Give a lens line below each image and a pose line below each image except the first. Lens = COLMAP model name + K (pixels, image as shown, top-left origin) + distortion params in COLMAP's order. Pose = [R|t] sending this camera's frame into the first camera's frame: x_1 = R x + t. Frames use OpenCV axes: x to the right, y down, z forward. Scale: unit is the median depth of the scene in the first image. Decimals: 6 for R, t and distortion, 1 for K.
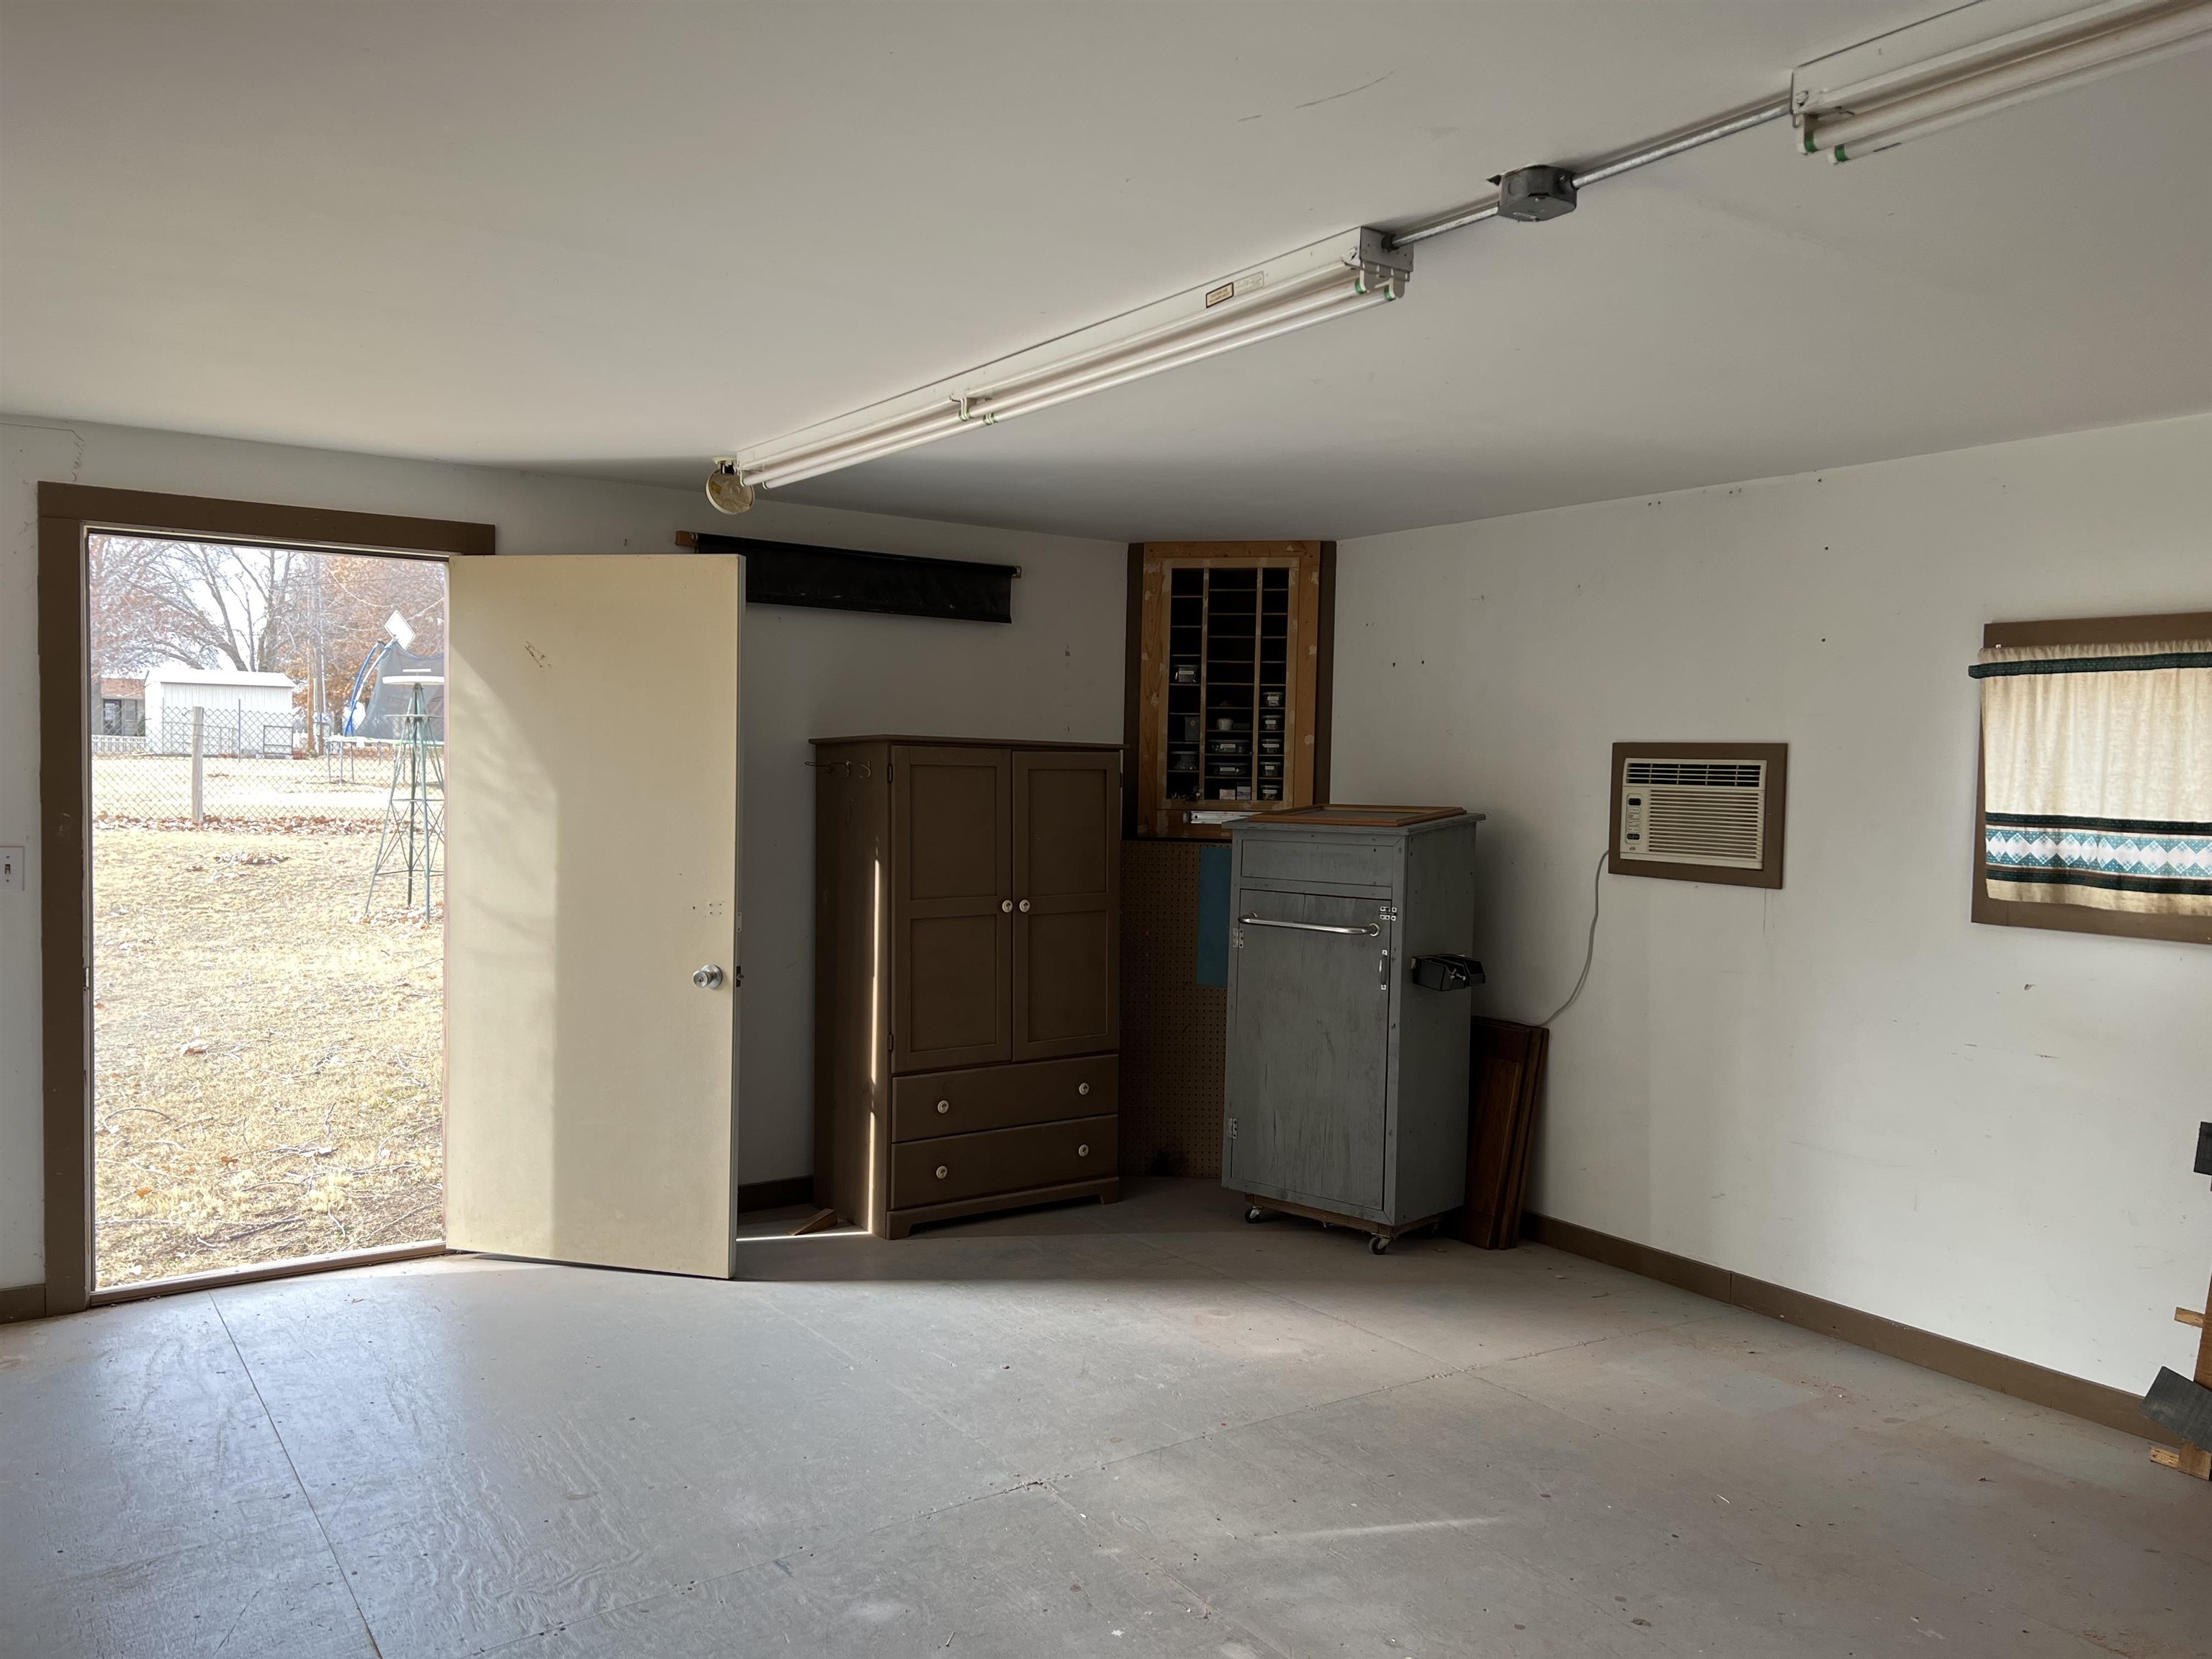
lens RADIAL K [[1643.7, 0, 1053.6], [0, 1643.7, 835.2], [0, 0, 1]] dist [0.074749, -0.003203]
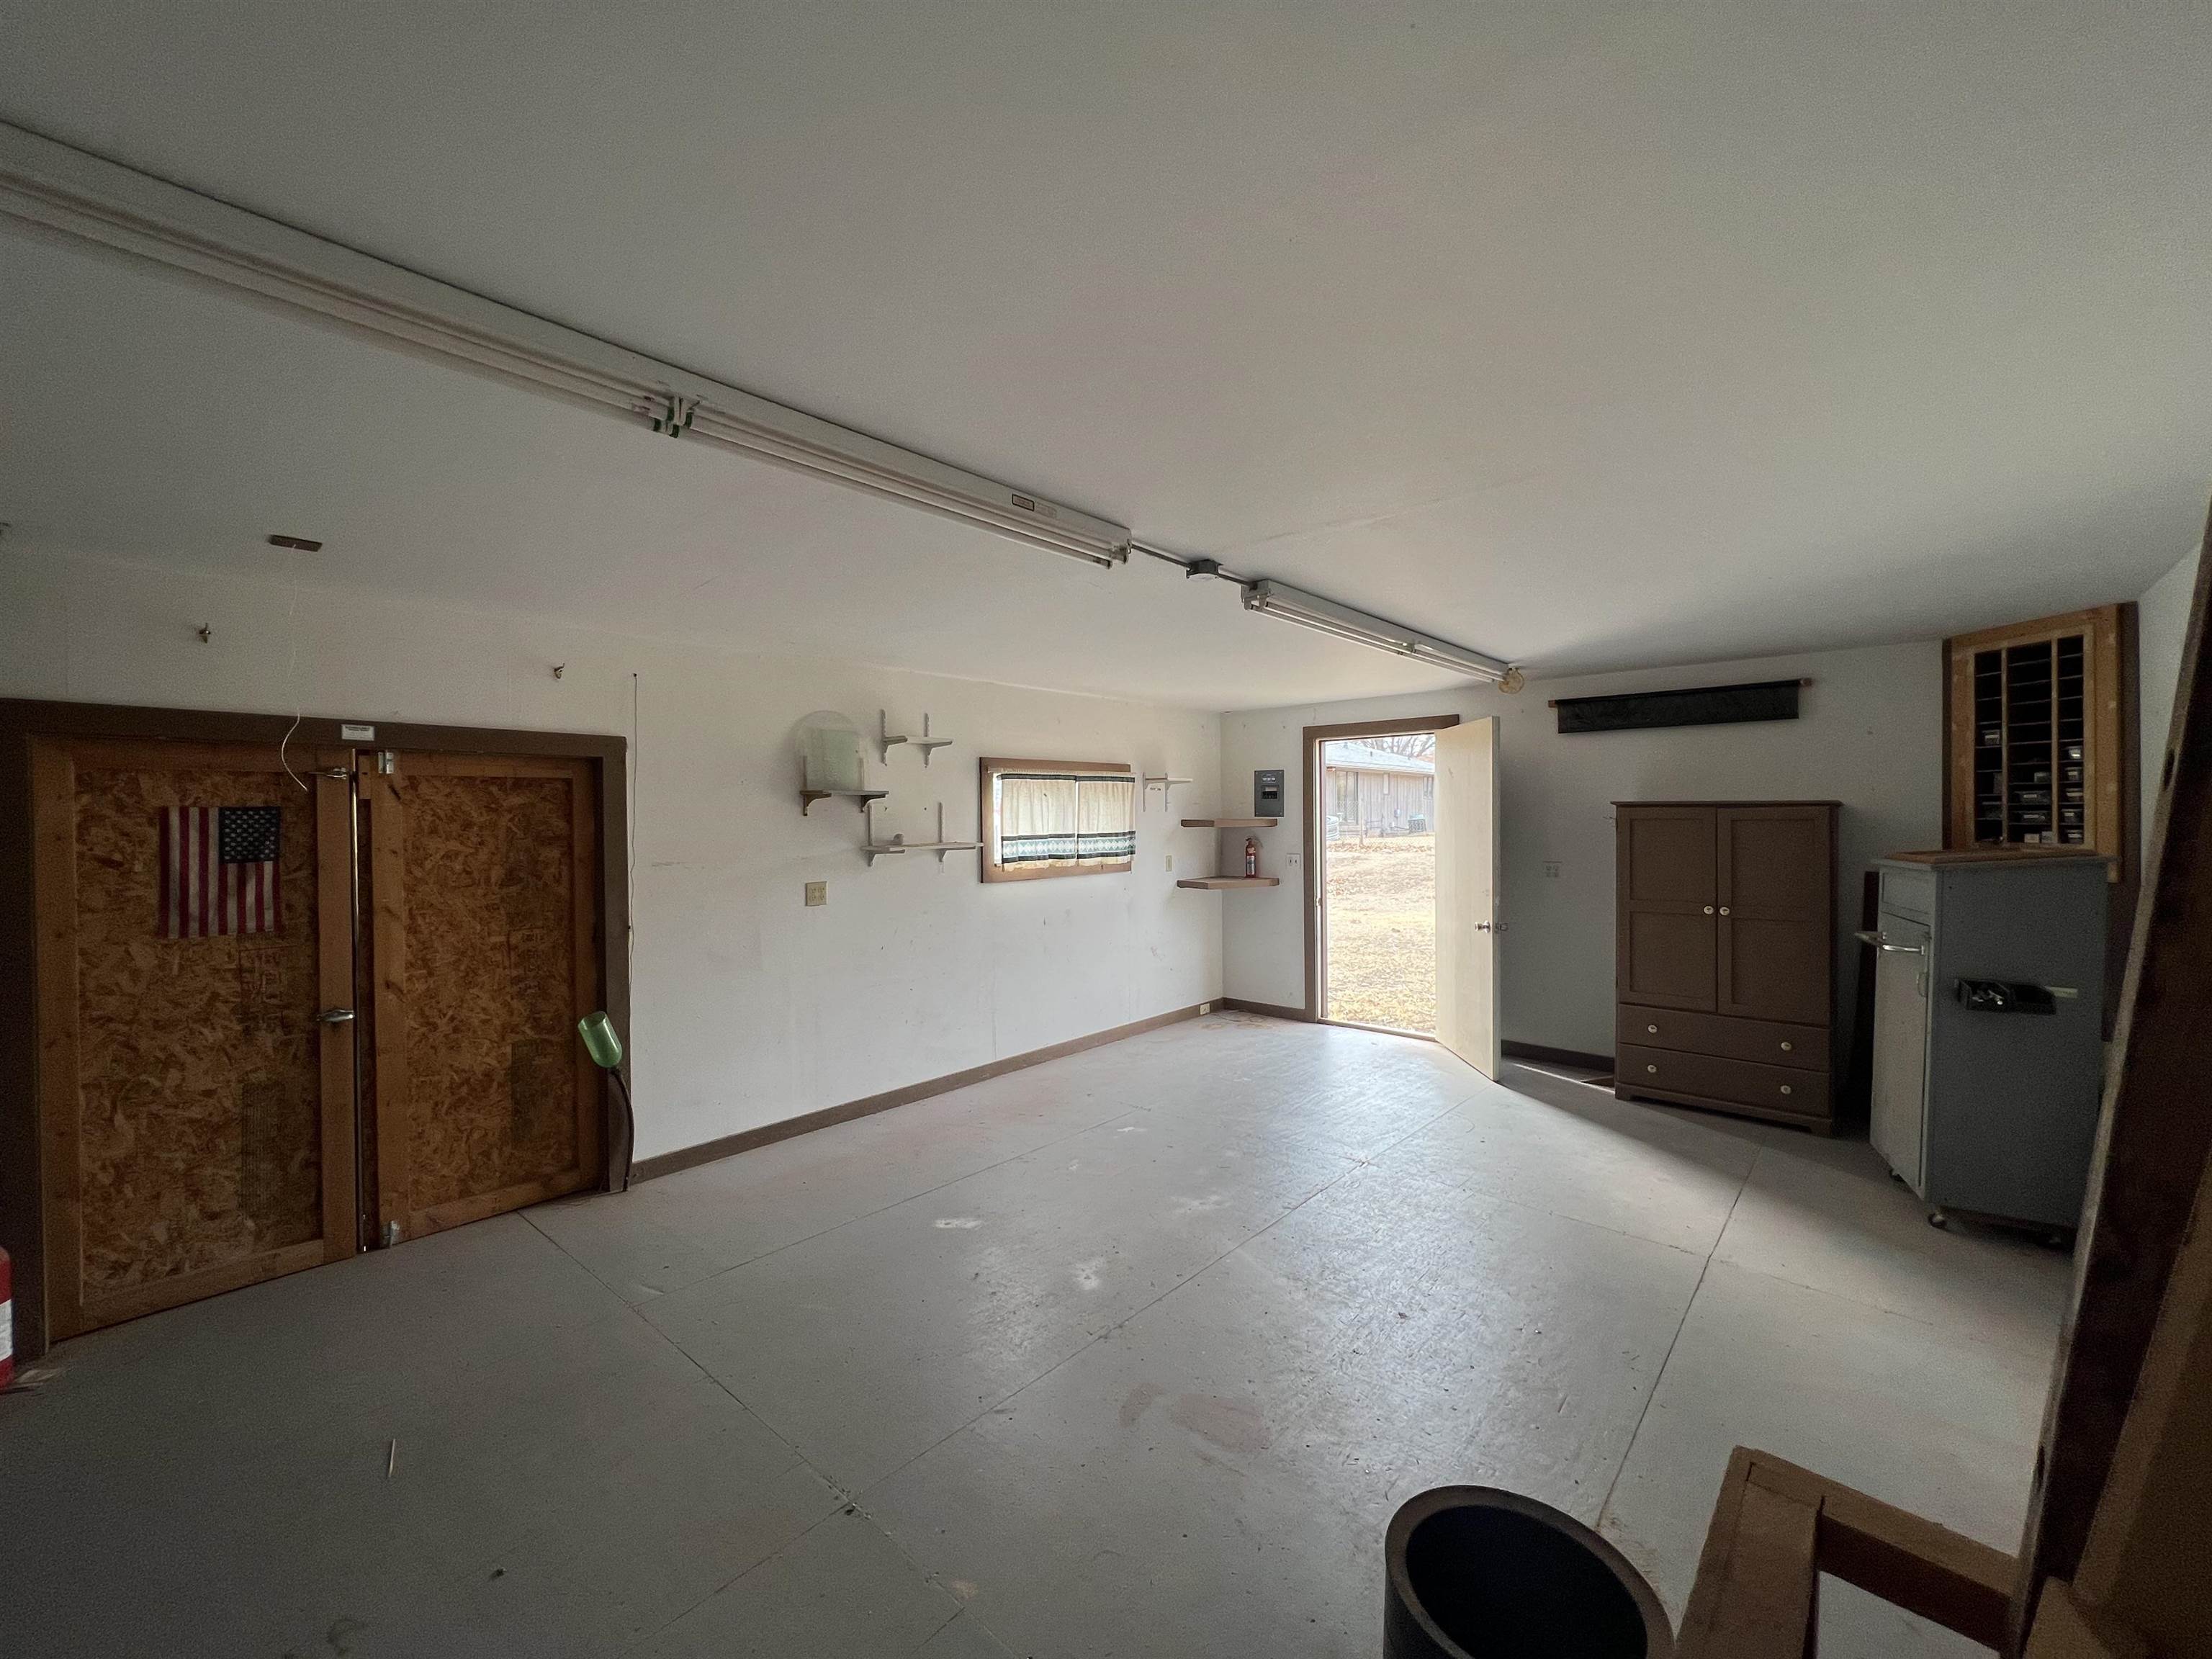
lens RADIAL K [[894.6, 0, 1106.0], [0, 894.6, 829.5], [0, 0, 1]] dist [-0.001824, -0.000414]
pose [[0.250182, -0.007678, -0.968169, 0.554602], [-0.030531, 0.999409, -0.015815, -0.001114], [0.967717, 0.033516, 0.249799, 0.215418]]
